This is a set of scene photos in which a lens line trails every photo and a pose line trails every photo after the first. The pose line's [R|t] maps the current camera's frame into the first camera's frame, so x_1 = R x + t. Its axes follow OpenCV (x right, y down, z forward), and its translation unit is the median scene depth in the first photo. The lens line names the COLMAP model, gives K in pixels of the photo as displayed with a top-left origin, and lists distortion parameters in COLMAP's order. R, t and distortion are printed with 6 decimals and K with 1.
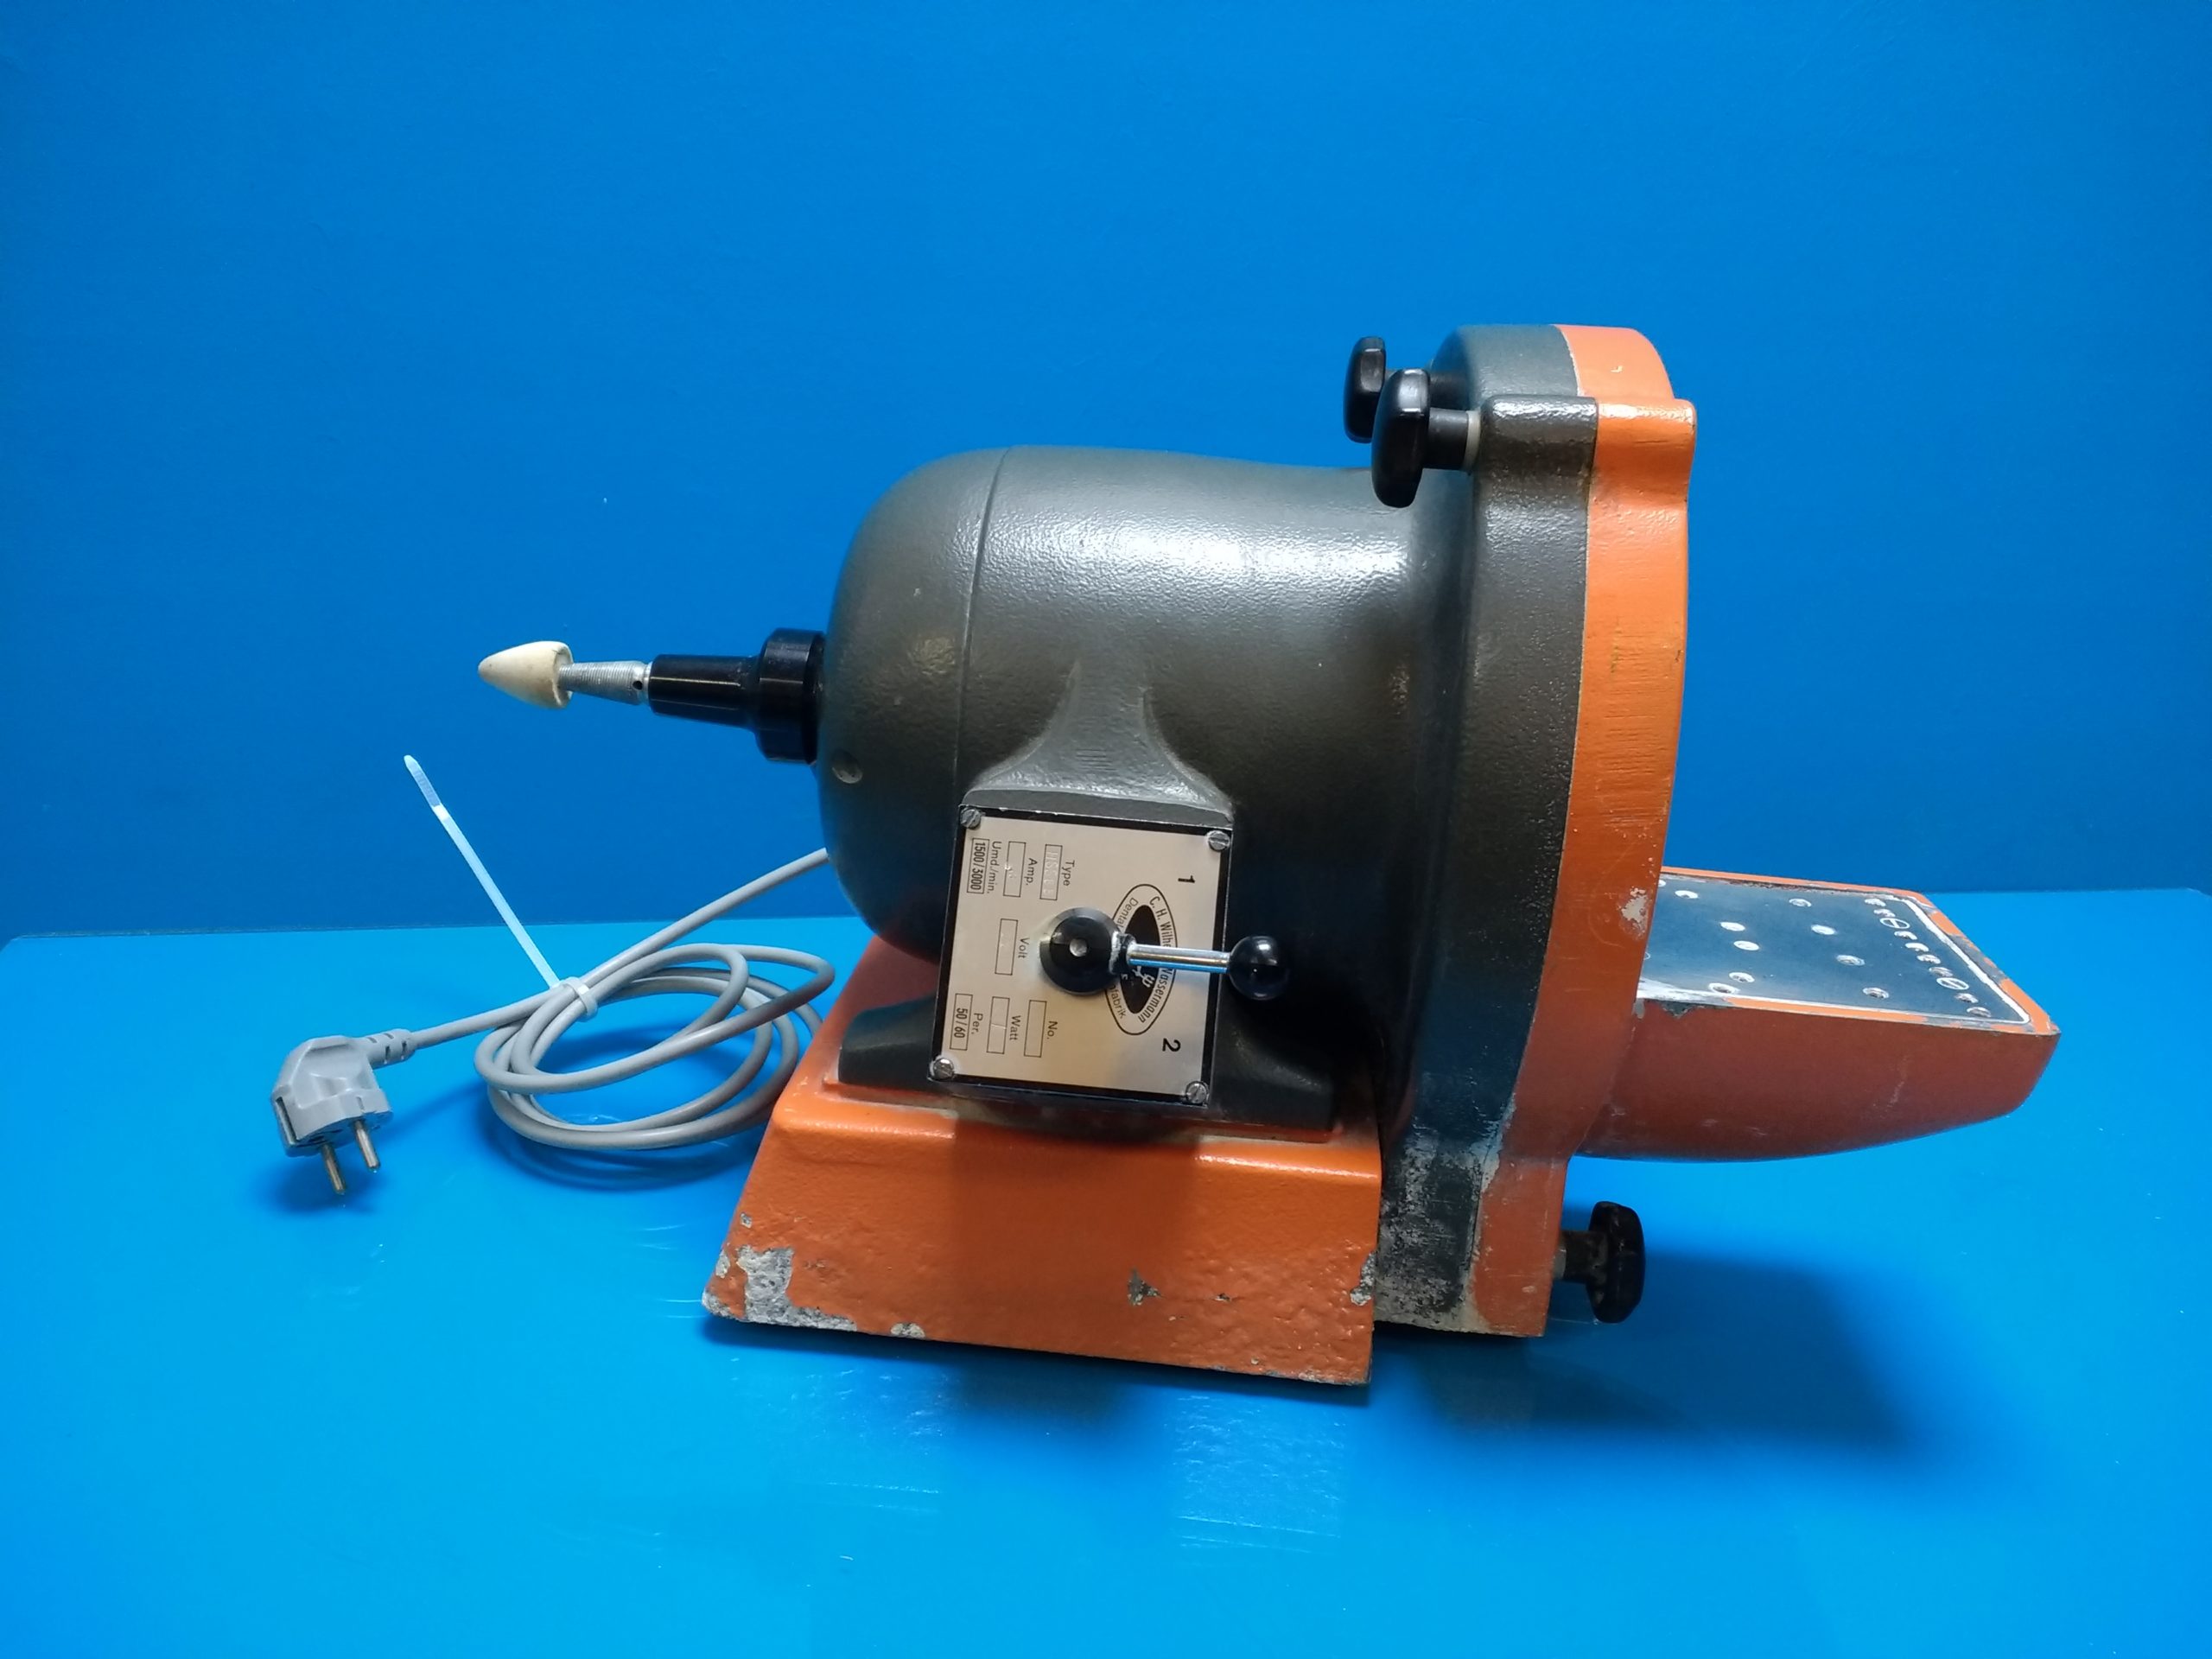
lens RADIAL K [[1748.4, 0, 1102.1], [0, 1748.4, 841.7], [0, 0, 1]] dist [0.061024, -0.099662]
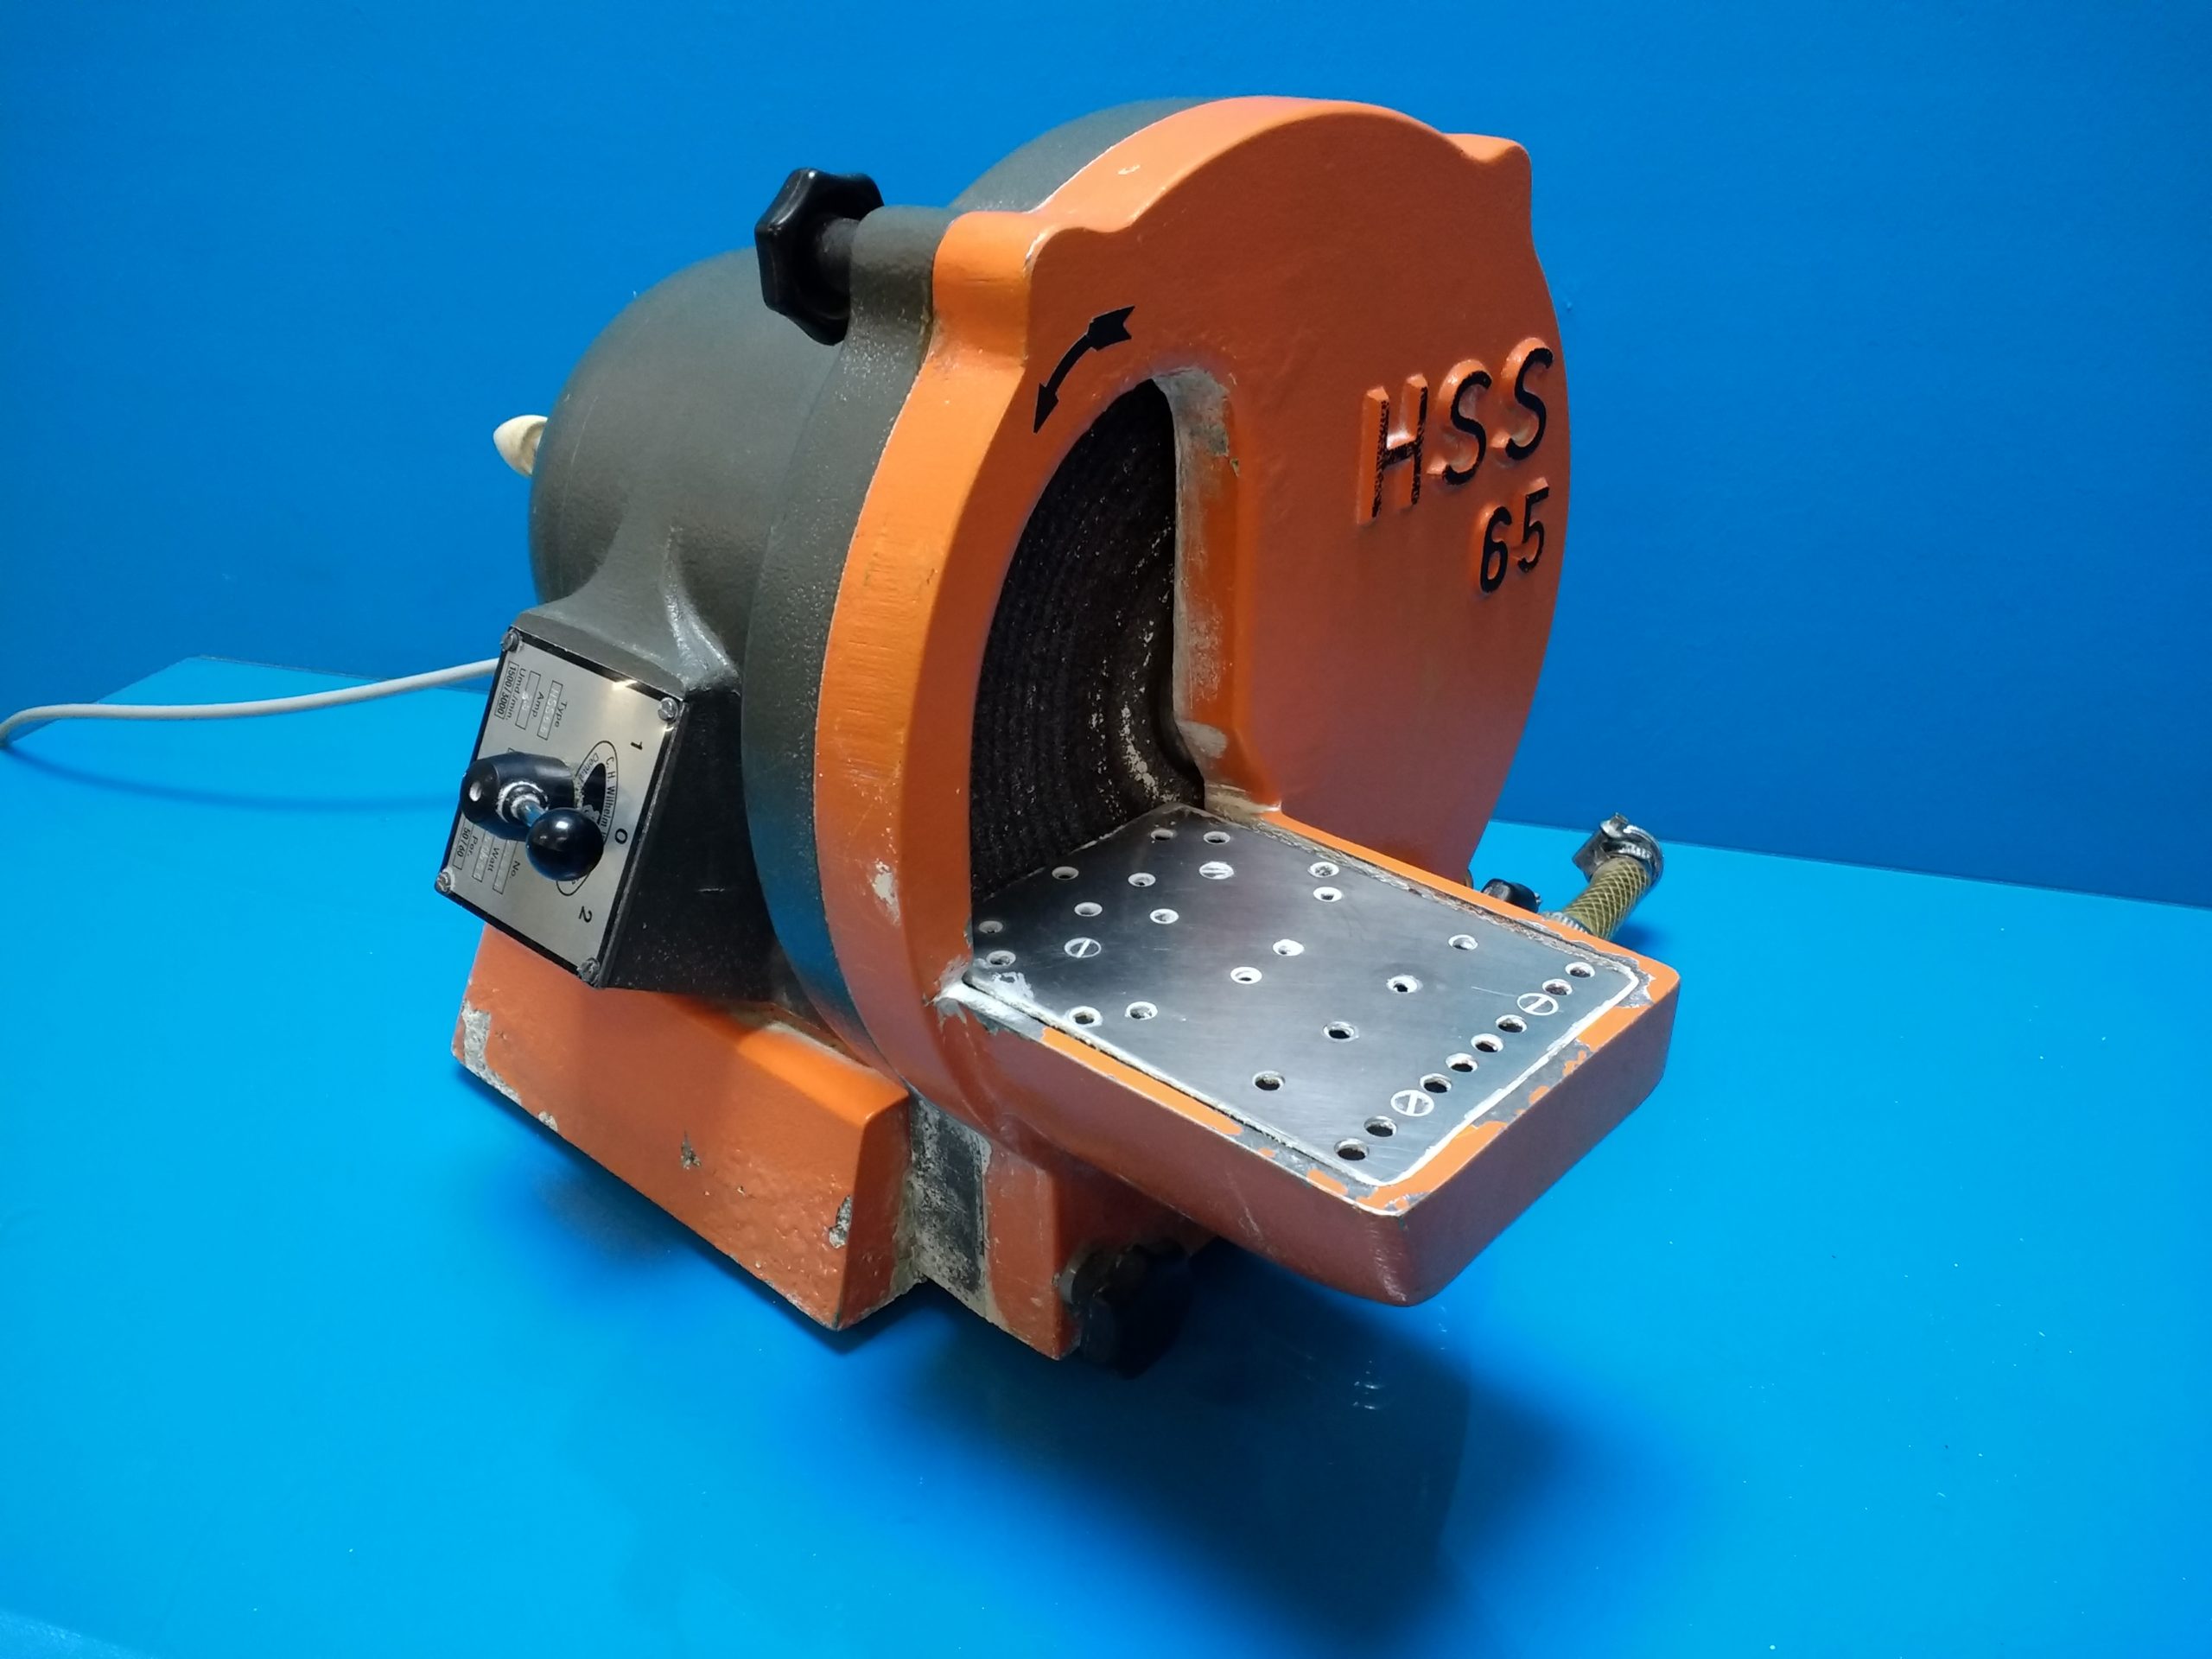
lens RADIAL K [[1748.4, 0, 1088.0], [0, 1748.4, 843.5], [0, 0, 1]] dist [0.061024, -0.099662]
pose [[0.803043, 0.221667, -0.553159, 0.702743], [-0.143169, 0.972821, 0.181994, -0.119762], [0.578467, -0.066954, 0.812953, 0.357349]]
